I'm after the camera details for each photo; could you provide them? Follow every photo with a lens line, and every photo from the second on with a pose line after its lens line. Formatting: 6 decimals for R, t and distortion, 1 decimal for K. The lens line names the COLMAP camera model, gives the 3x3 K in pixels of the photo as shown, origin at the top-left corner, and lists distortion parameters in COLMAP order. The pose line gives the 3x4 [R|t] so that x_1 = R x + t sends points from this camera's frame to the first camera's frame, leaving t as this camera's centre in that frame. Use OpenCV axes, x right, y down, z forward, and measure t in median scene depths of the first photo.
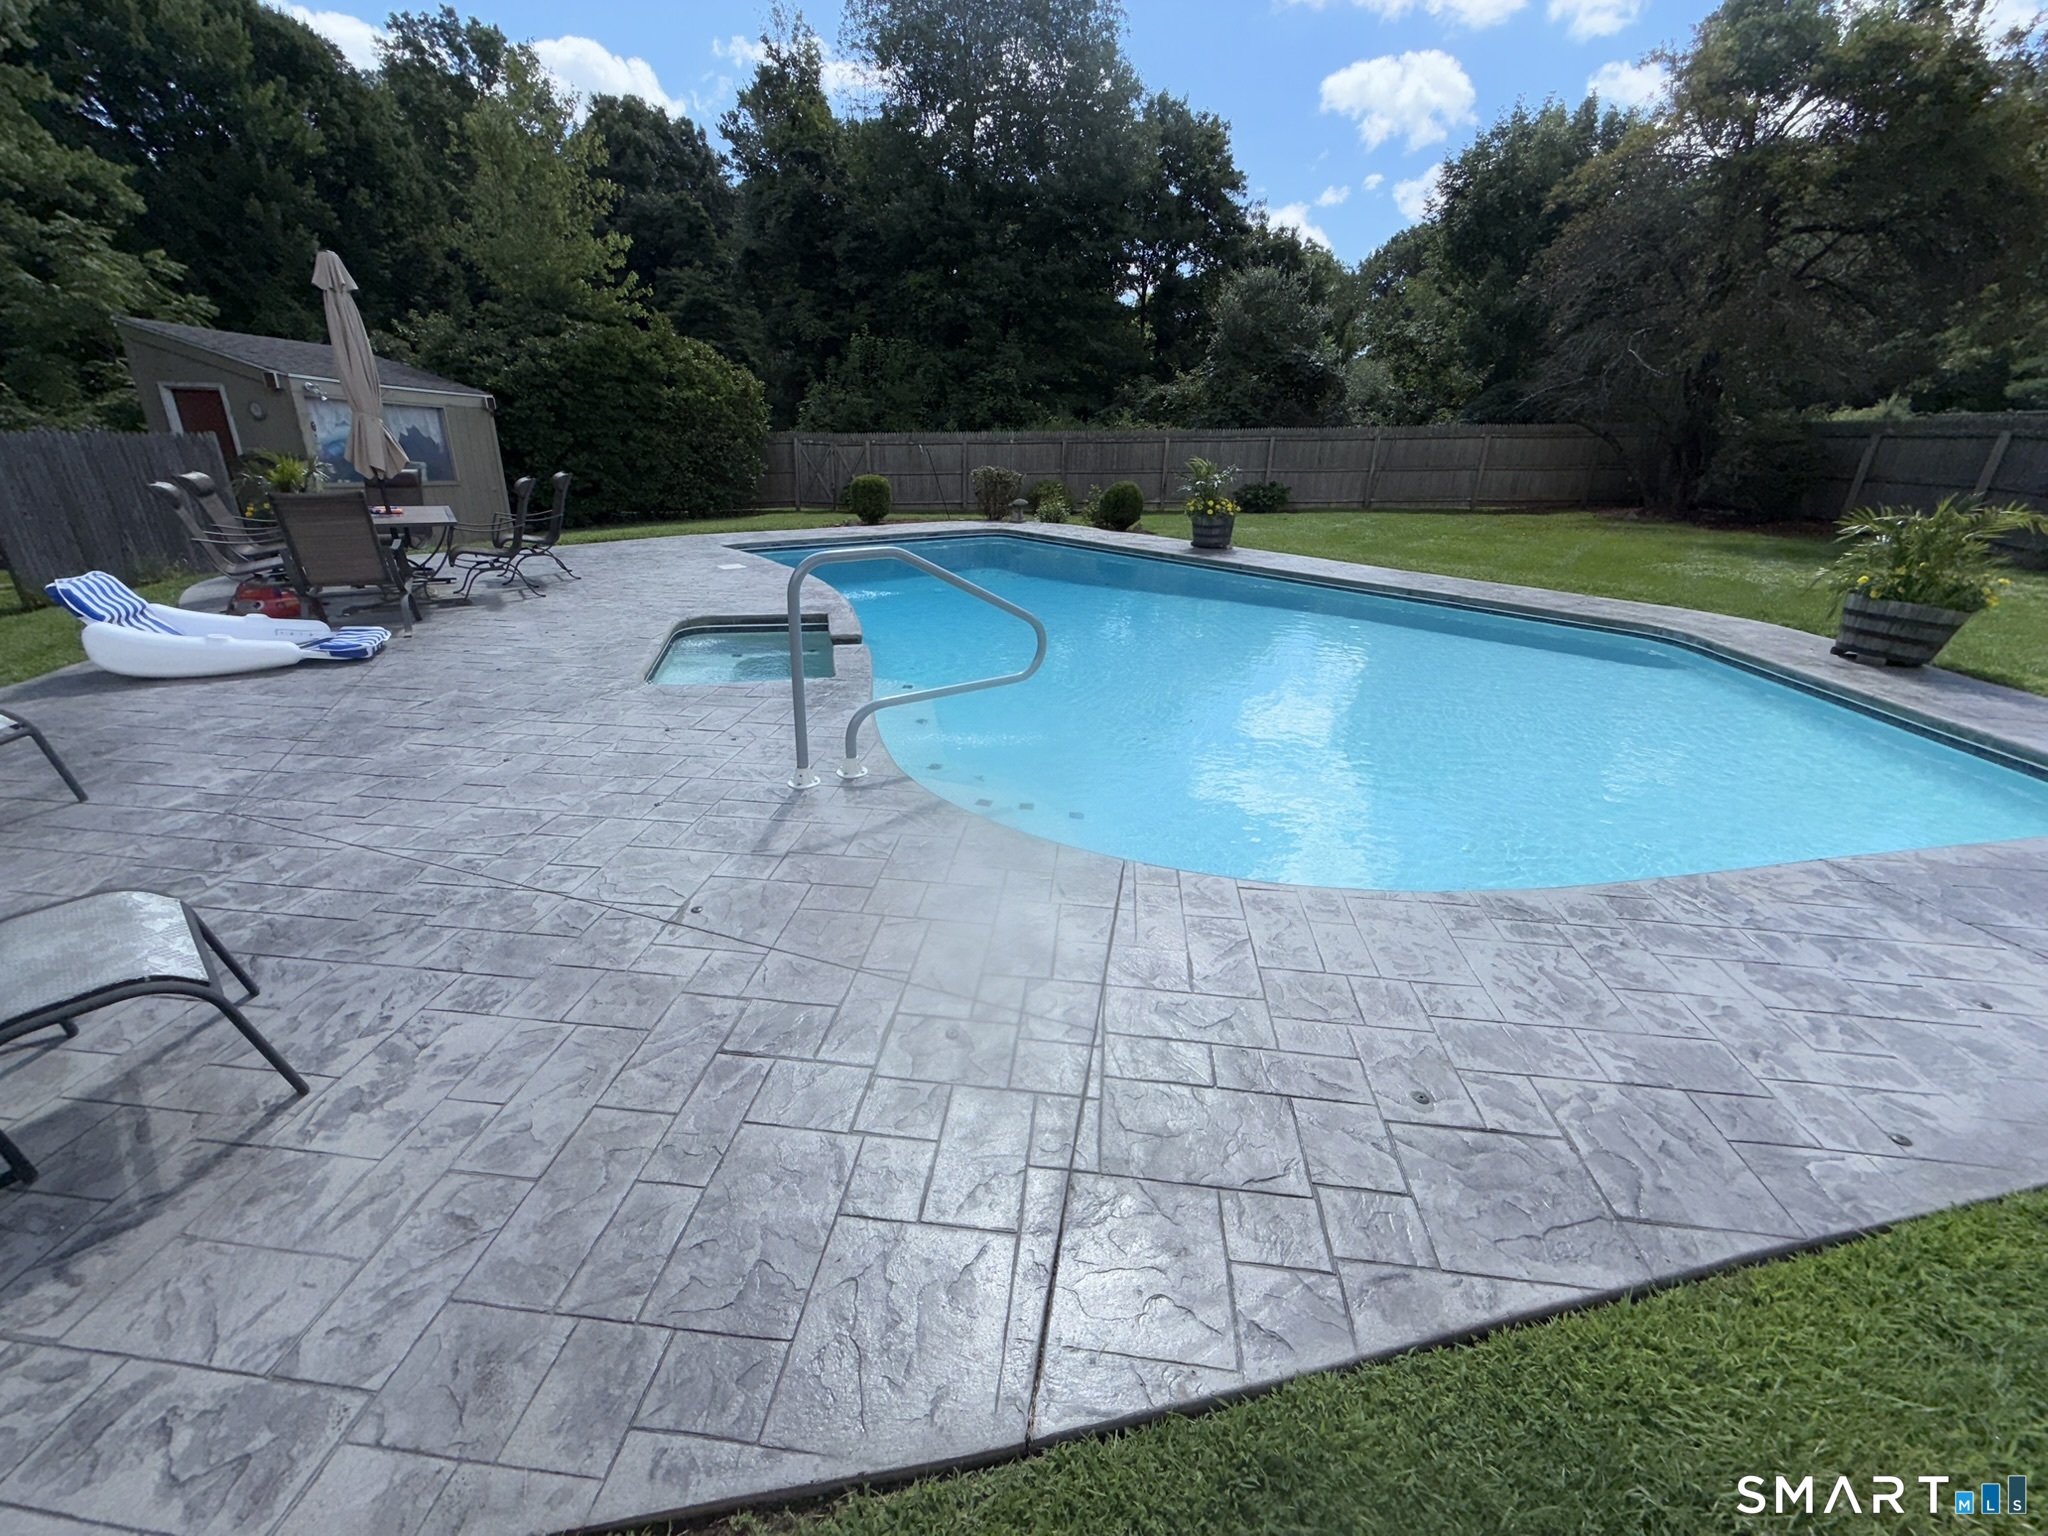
lens RADIAL K [[807.6, 0, 1024.0], [0, 807.6, 768.0], [0, 0, 1]] dist [-0.000466, -0.000186]
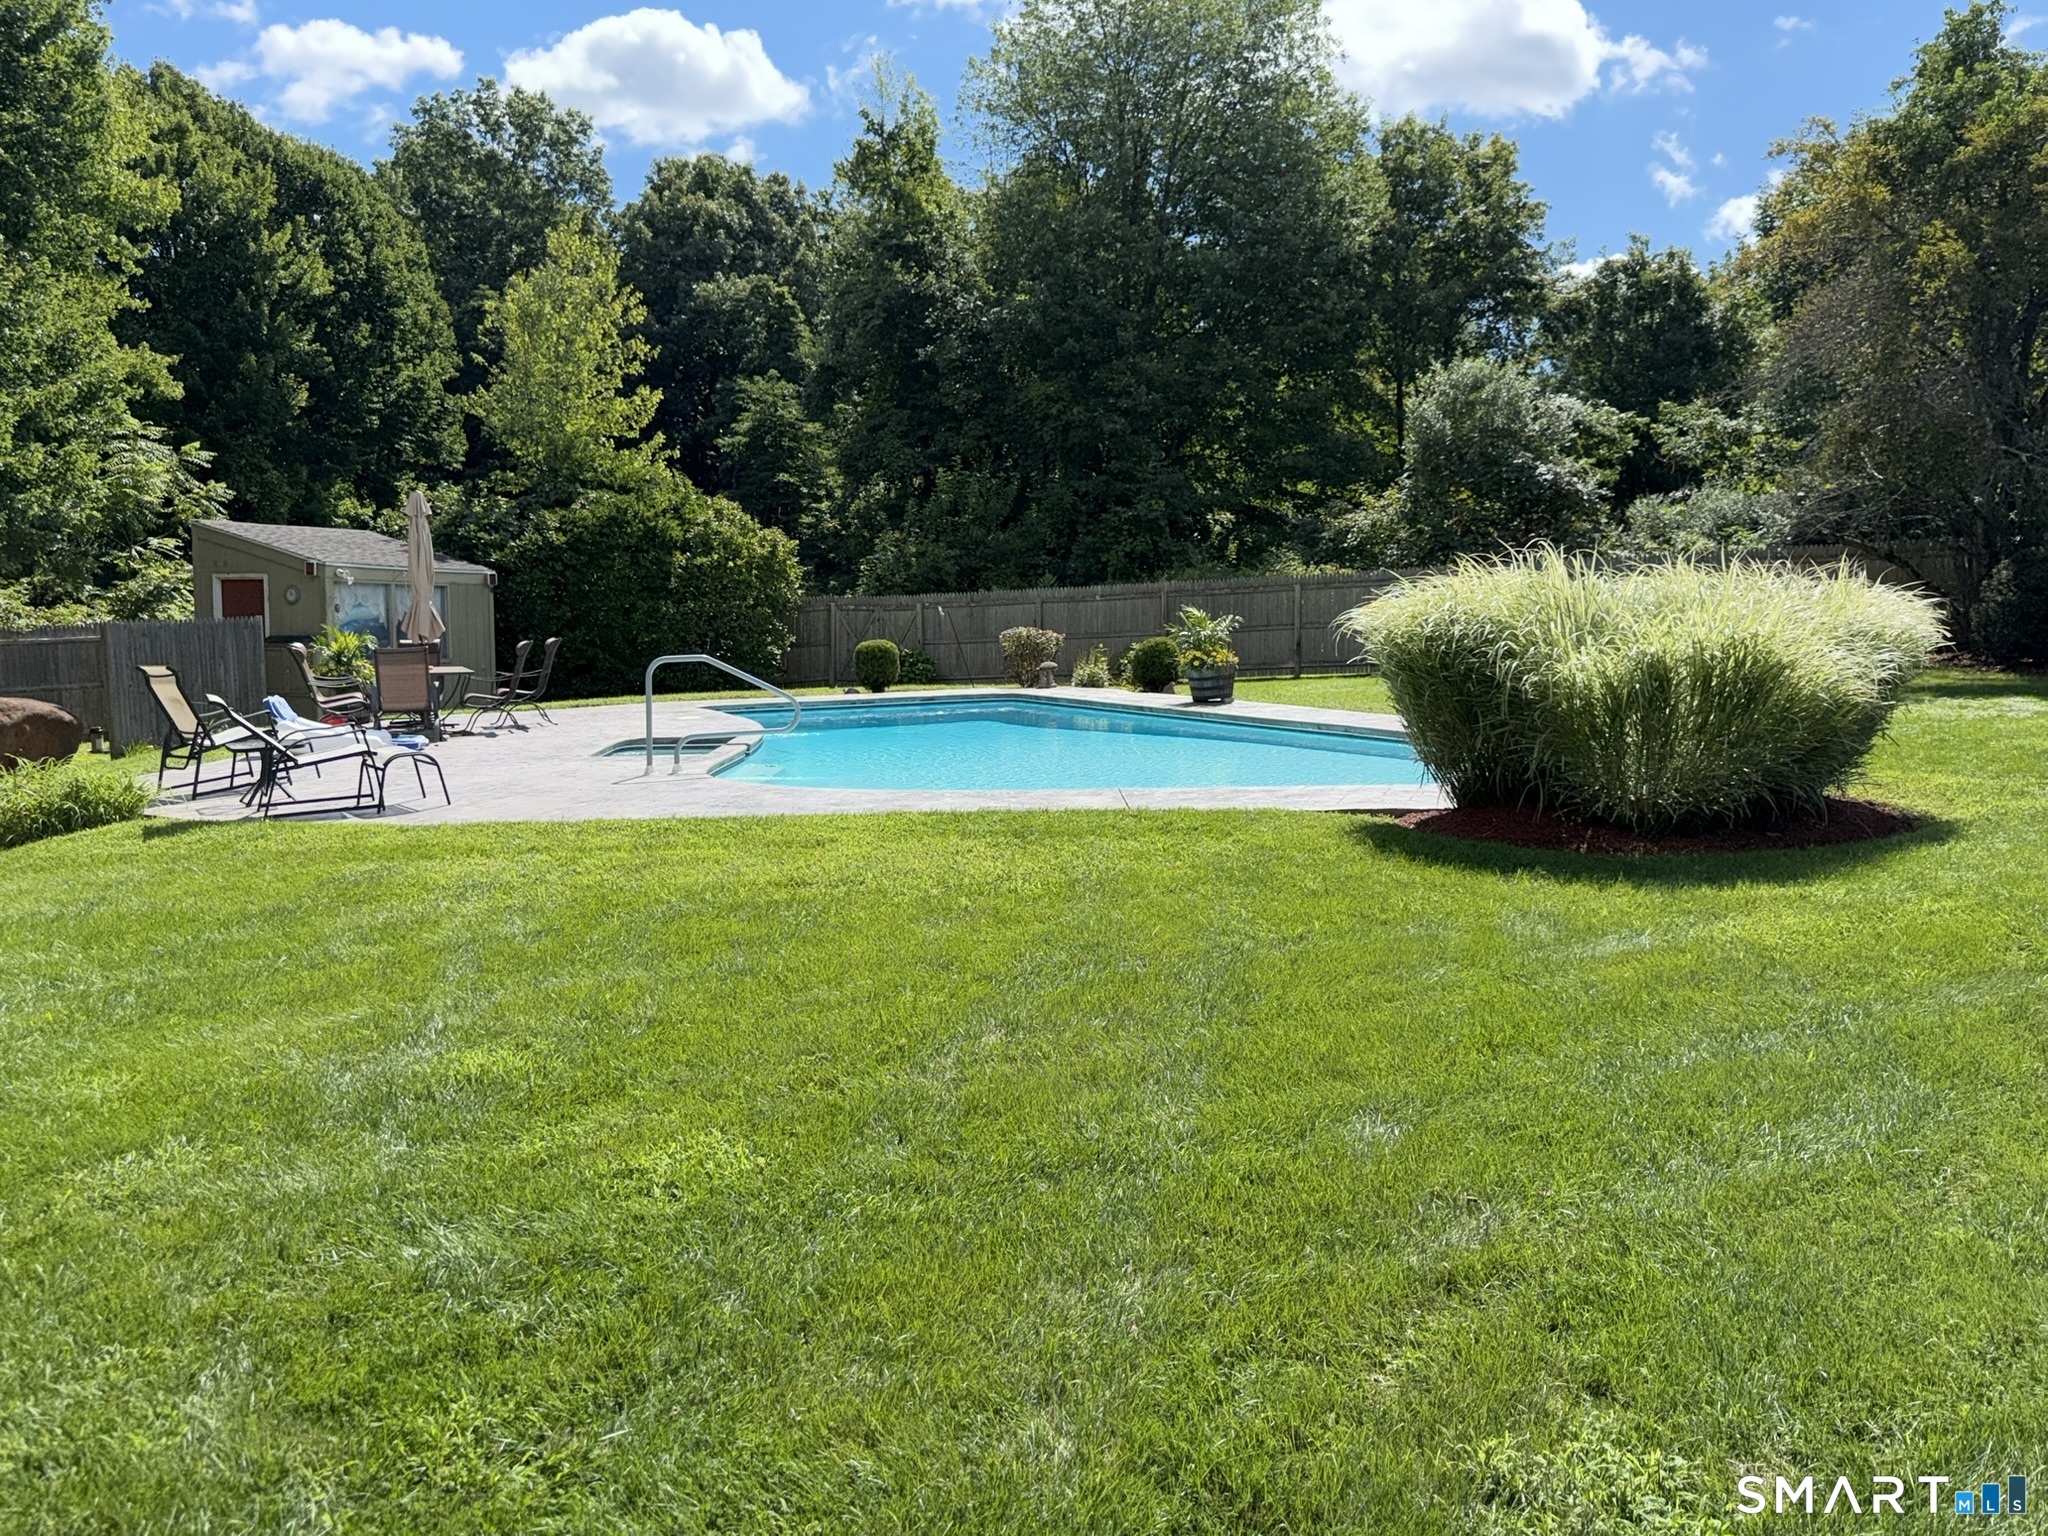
lens RADIAL K [[1662.6, 0, 1024.0], [0, 1662.6, 768.0], [0, 0, 1]] dist [0.187206, -0.323198]
pose [[0.974703, -0.014930, -0.223005, 0.268374], [-0.047915, 0.960610, -0.273738, 0.190523], [0.218308, 0.277499, 0.935594, -0.459155]]
